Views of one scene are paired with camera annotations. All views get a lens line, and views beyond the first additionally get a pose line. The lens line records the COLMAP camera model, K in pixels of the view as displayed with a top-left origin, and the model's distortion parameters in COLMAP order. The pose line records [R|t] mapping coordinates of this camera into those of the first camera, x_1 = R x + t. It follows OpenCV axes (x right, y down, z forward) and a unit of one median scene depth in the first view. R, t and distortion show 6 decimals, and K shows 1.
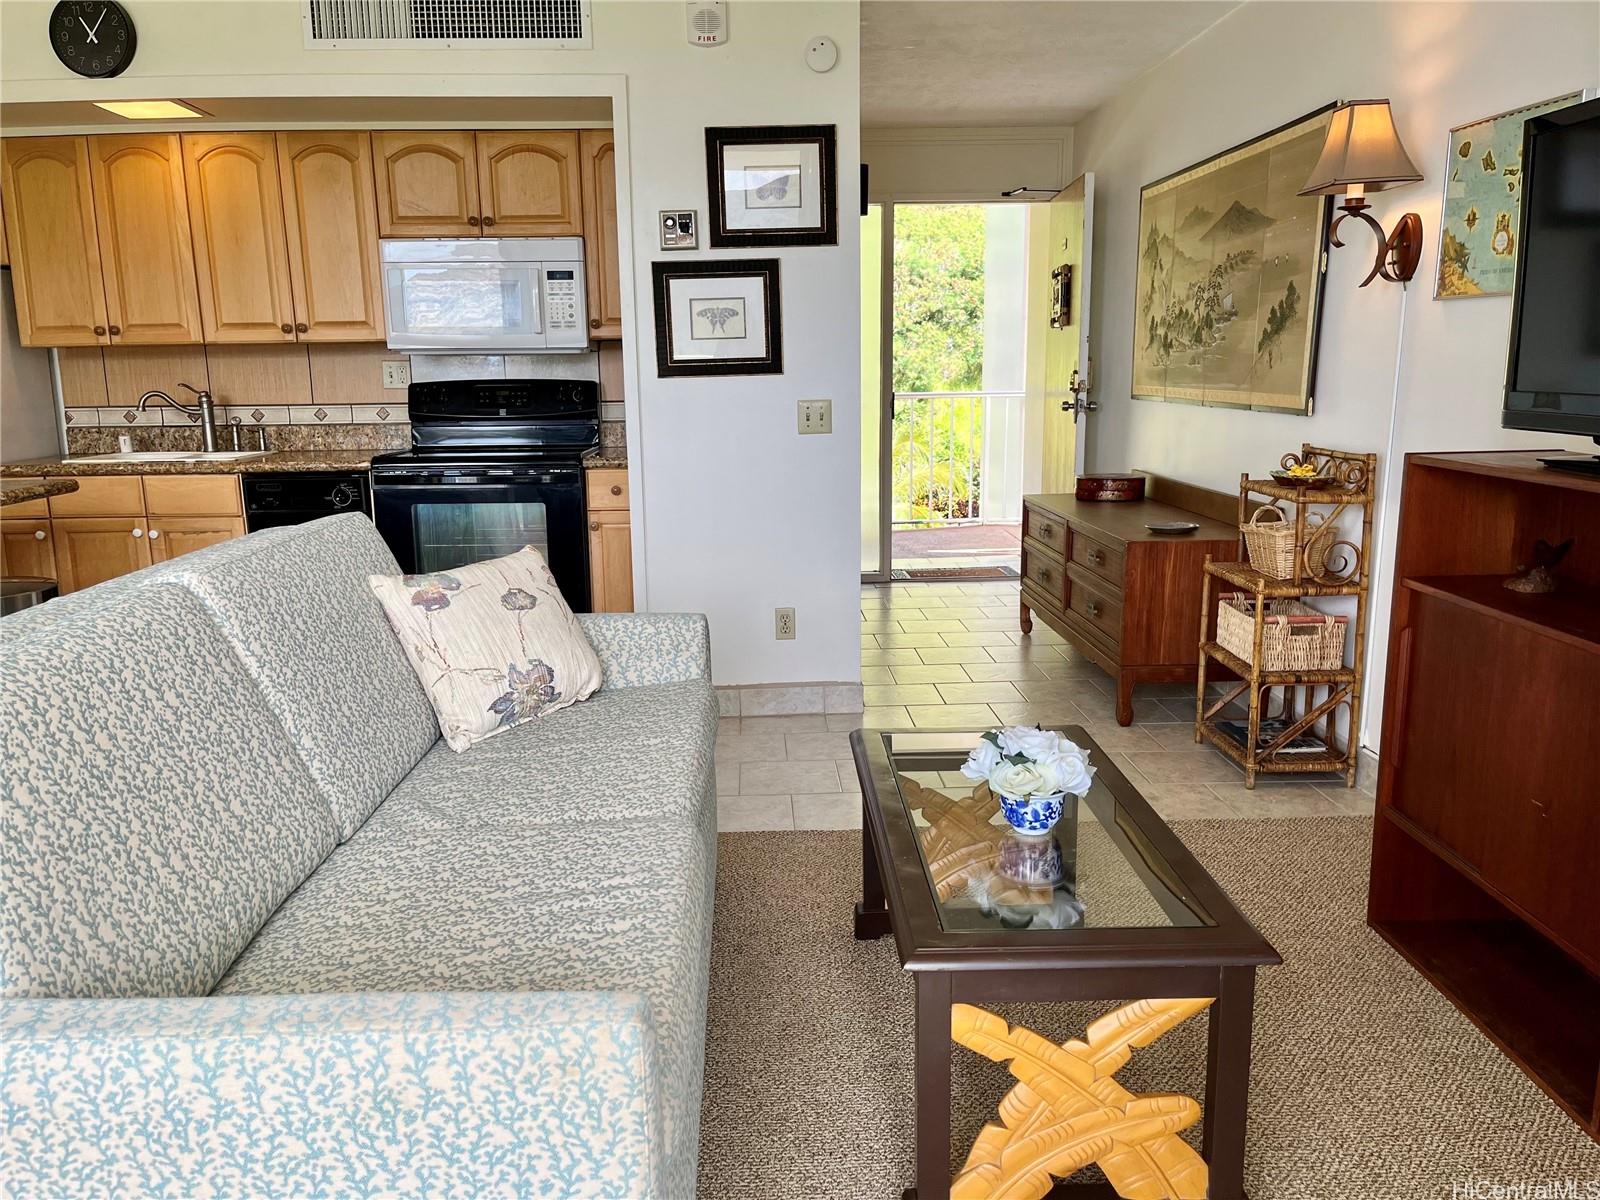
lens RADIAL K [[1214.8, 0, 791.9], [0, 1214.8, 602.1], [0, 0, 1]] dist [0.068797, -0.085680]
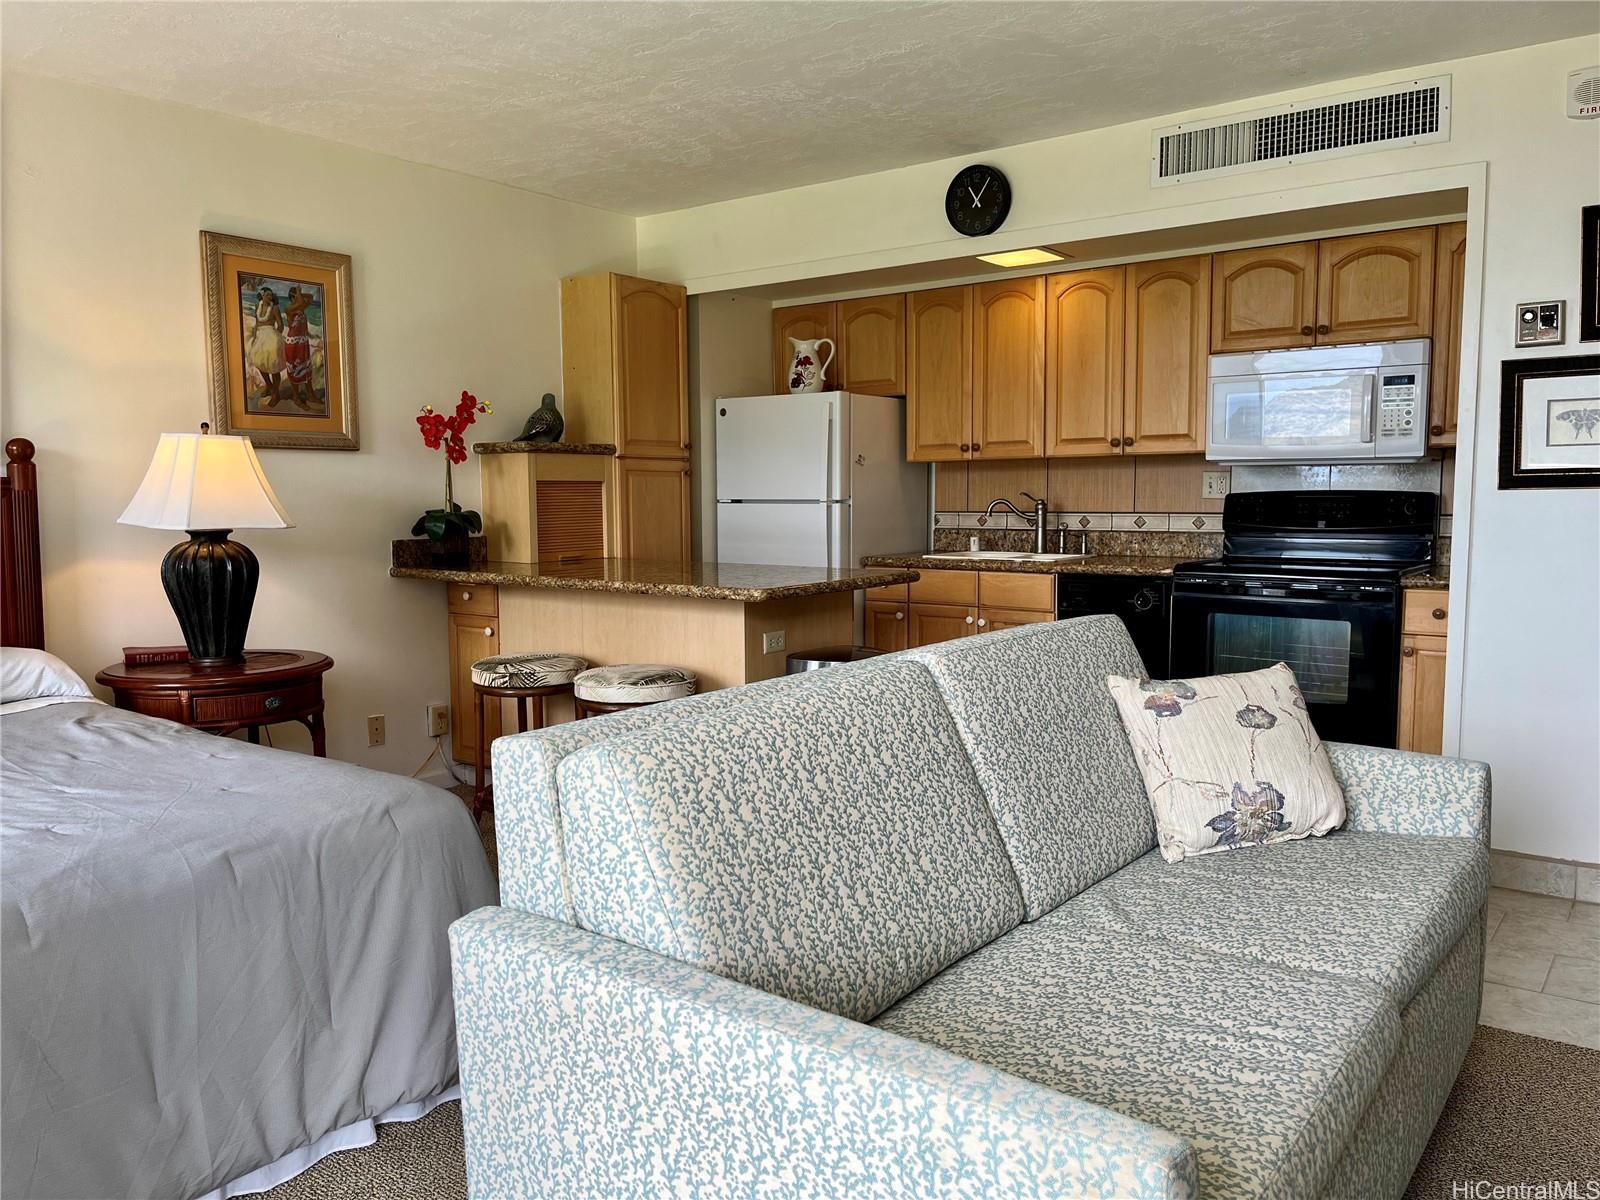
lens RADIAL K [[1214.8, 0, 791.9], [0, 1214.8, 602.1], [0, 0, 1]] dist [0.068797, -0.085680]
pose [[0.776900, 0.069742, -0.625749, 0.055335], [-0.124358, 0.991265, -0.043917, -0.002601], [0.617220, 0.111936, 0.778787, 0.008891]]
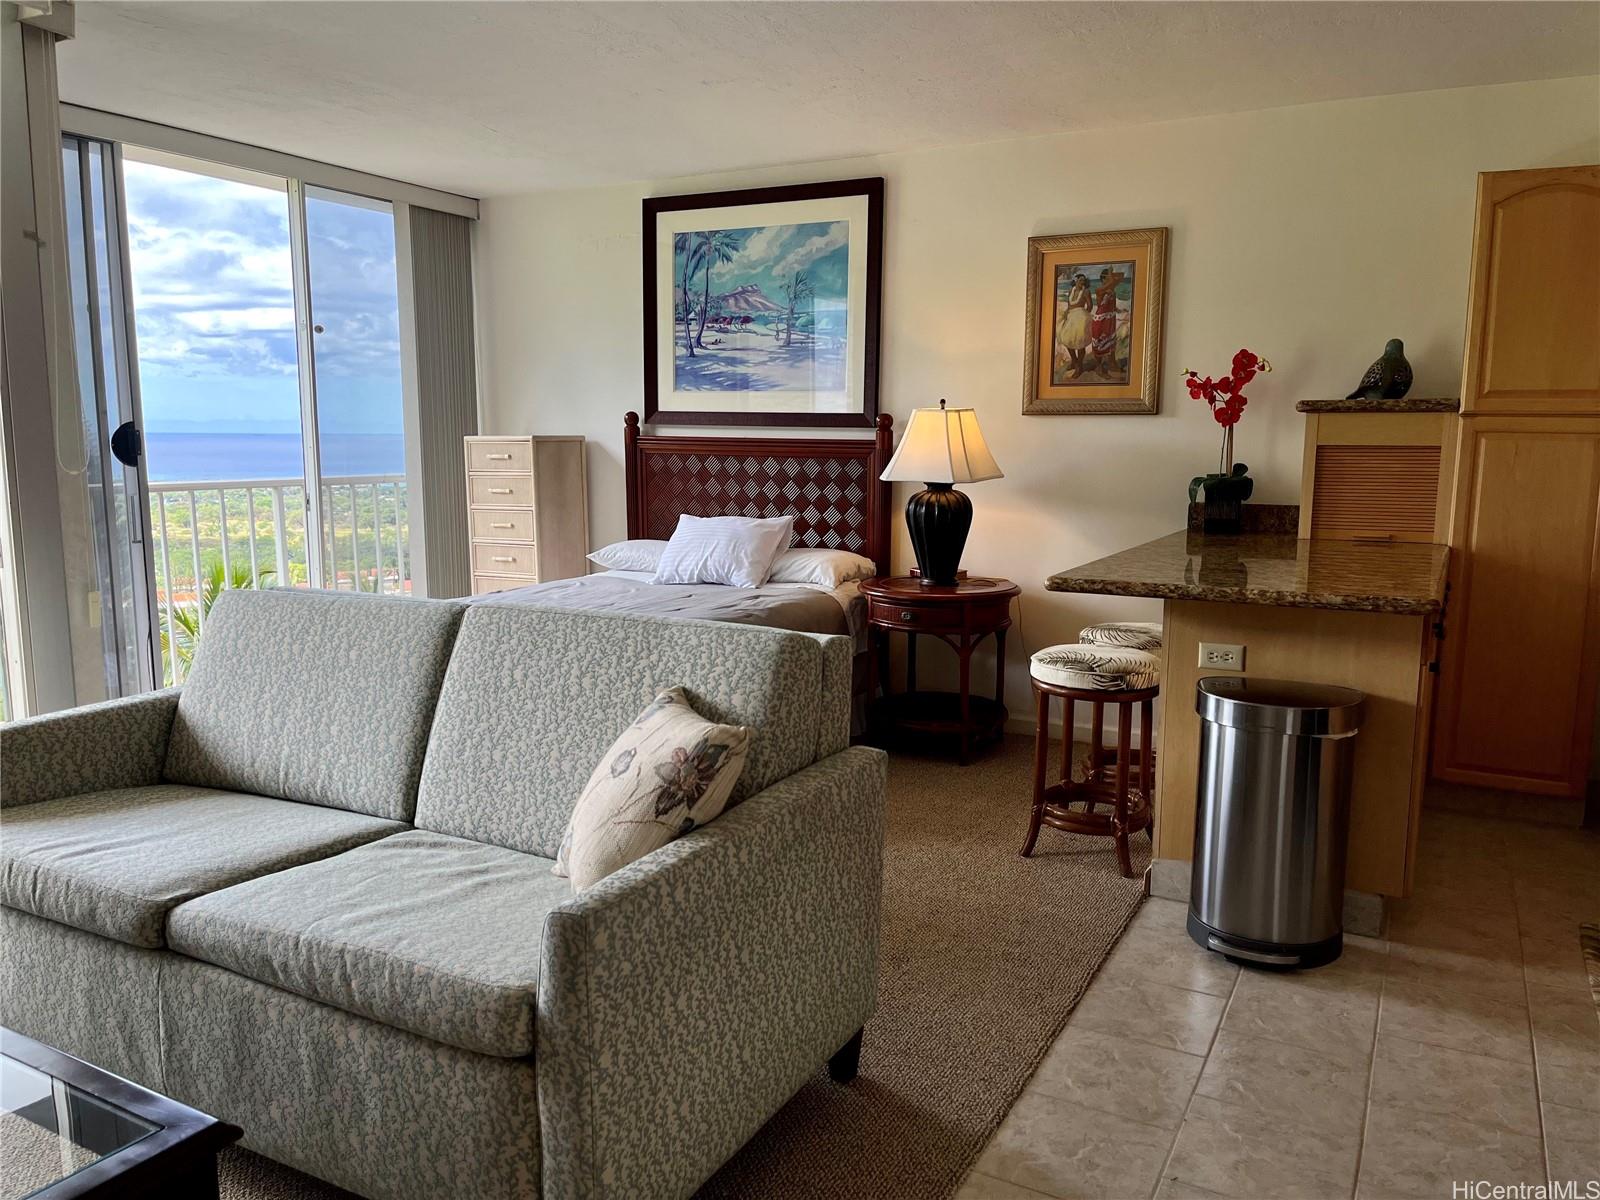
lens RADIAL K [[1214.8, 0, 791.9], [0, 1214.8, 602.1], [0, 0, 1]] dist [0.068797, -0.085680]
pose [[-0.511721, 0.133442, -0.848725, 0.243026], [-0.160072, 0.955759, 0.246783, -0.201127], [0.844108, 0.262141, -0.467722, 0.922214]]
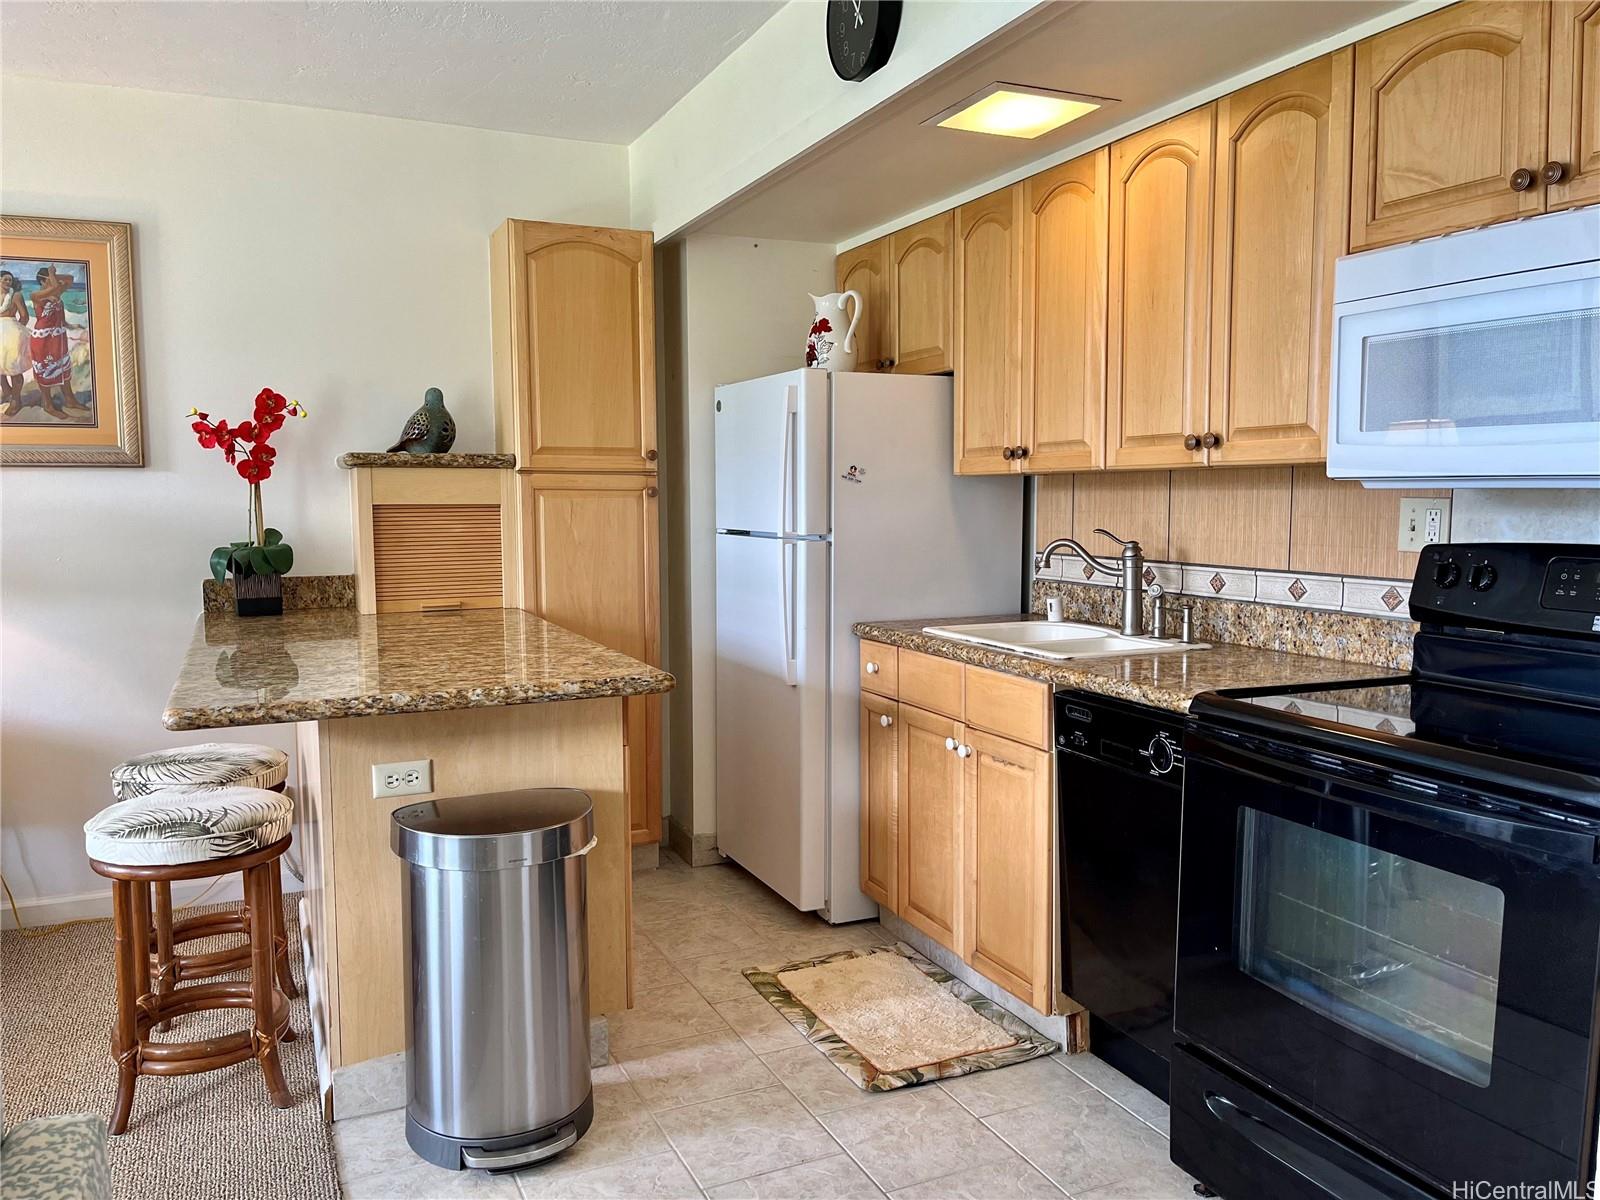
lens RADIAL K [[1214.8, 0, 791.9], [0, 1214.8, 602.1], [0, 0, 1]] dist [0.068797, -0.085680]
pose [[0.378558, 0.099592, -0.920204, 0.055035], [-0.177145, 0.983612, 0.033580, -0.156717], [0.908468, 0.150297, 0.389996, 0.714721]]
